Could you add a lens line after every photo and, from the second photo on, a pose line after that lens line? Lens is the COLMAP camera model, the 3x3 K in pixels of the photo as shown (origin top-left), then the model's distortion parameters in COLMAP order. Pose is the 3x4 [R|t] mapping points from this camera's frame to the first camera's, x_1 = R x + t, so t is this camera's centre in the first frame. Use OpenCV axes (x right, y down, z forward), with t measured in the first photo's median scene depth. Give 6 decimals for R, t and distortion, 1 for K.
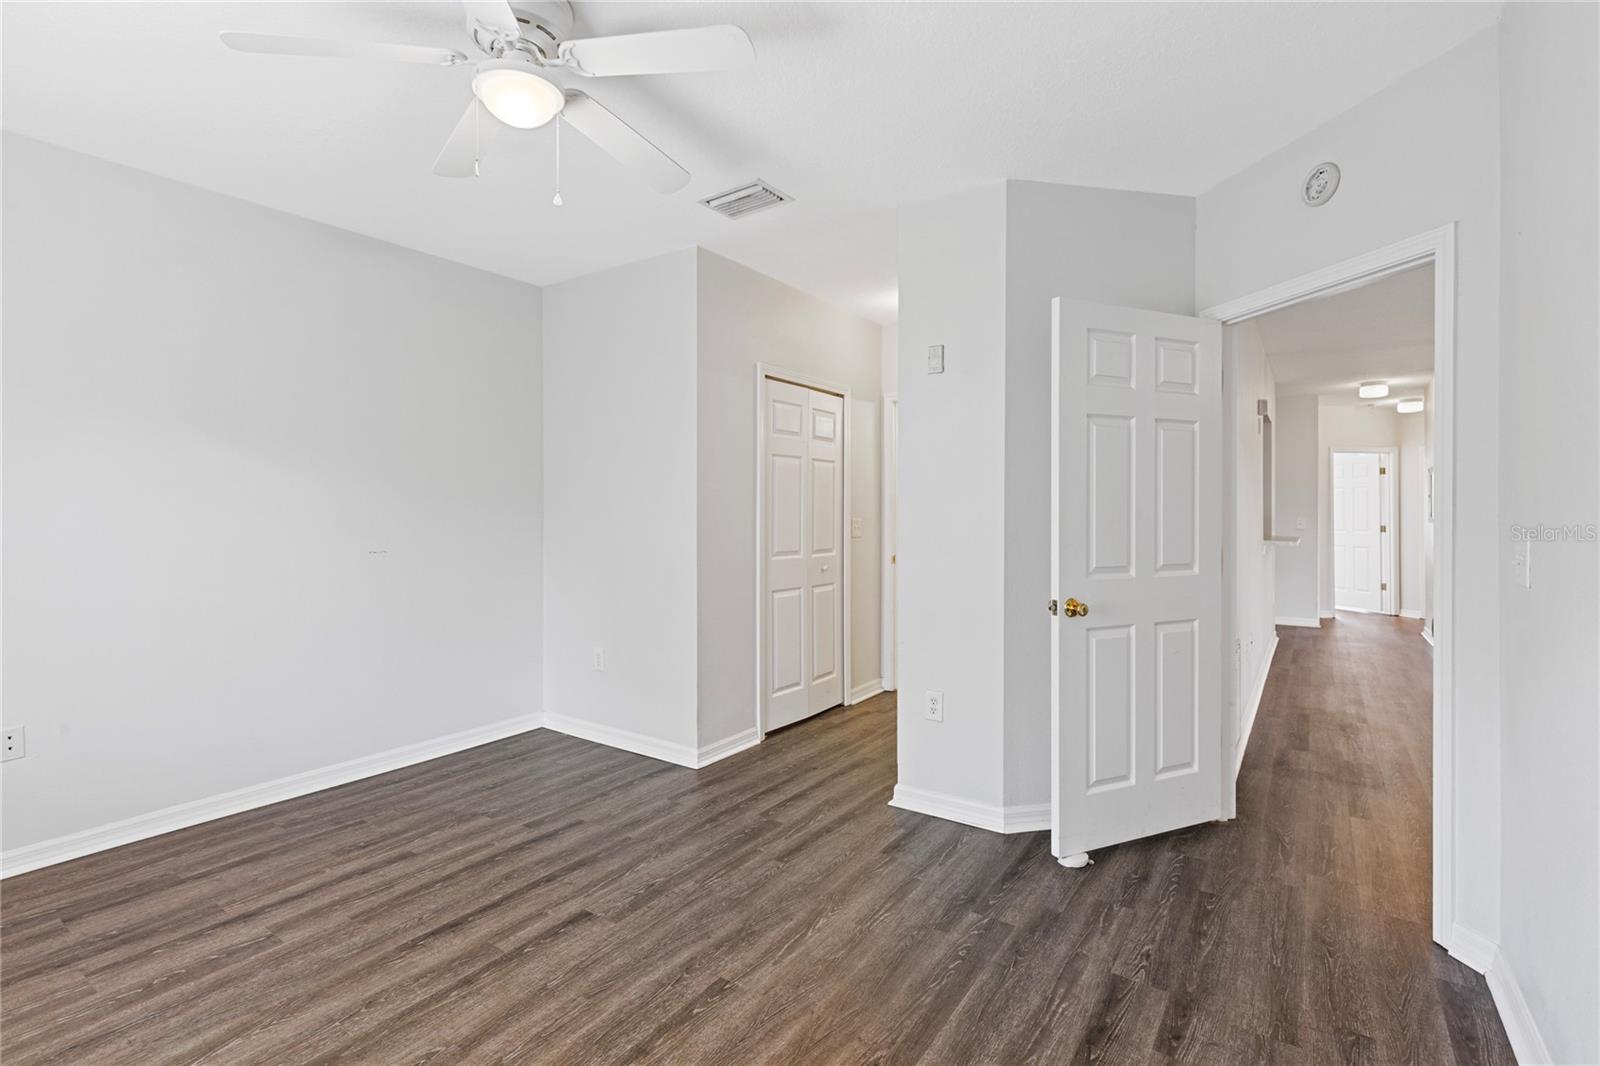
lens RADIAL K [[745.1, 0, 793.4], [0, 745.1, 507.8], [0, 0, 1]] dist [0.003863, -0.000844]
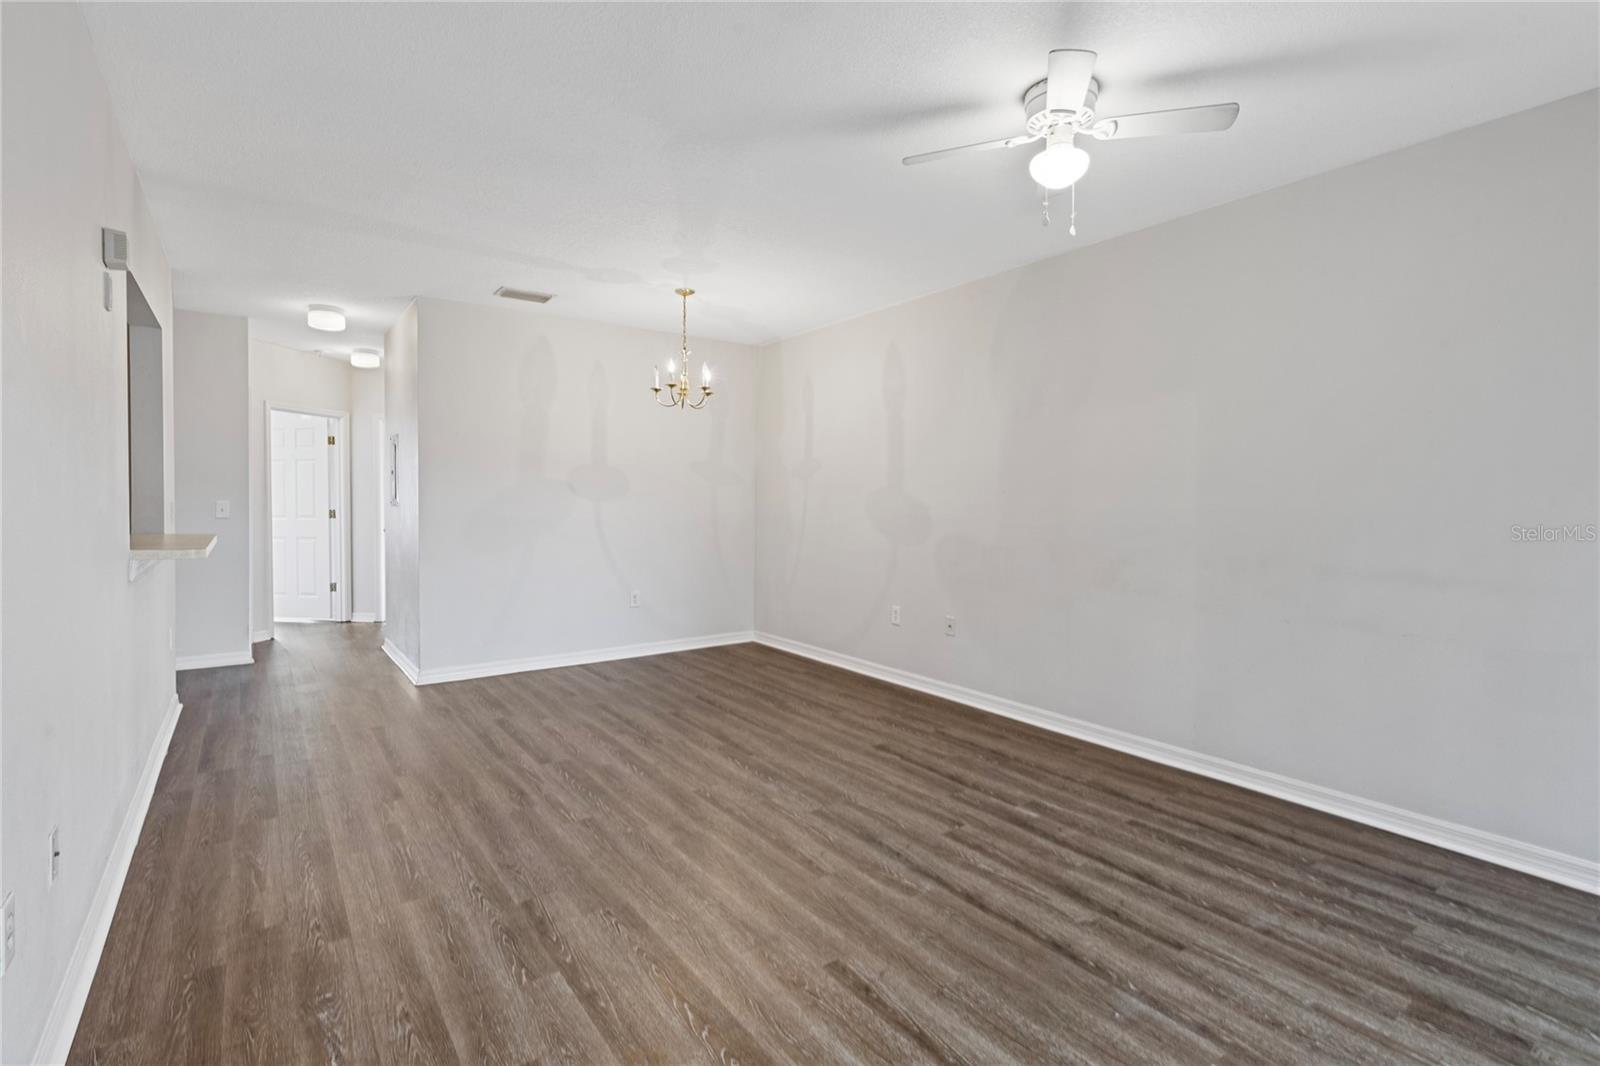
lens RADIAL K [[765.5, 0, 798.0], [0, 765.5, 515.0], [0, 0, 1]] dist [0.000817, -0.000765]
pose [[0.332805, -0.020262, 0.942778, 0.211788], [-0.011405, 0.999610, 0.025509, 0.003248], [-0.942927, -0.019242, 0.332444, 0.296698]]
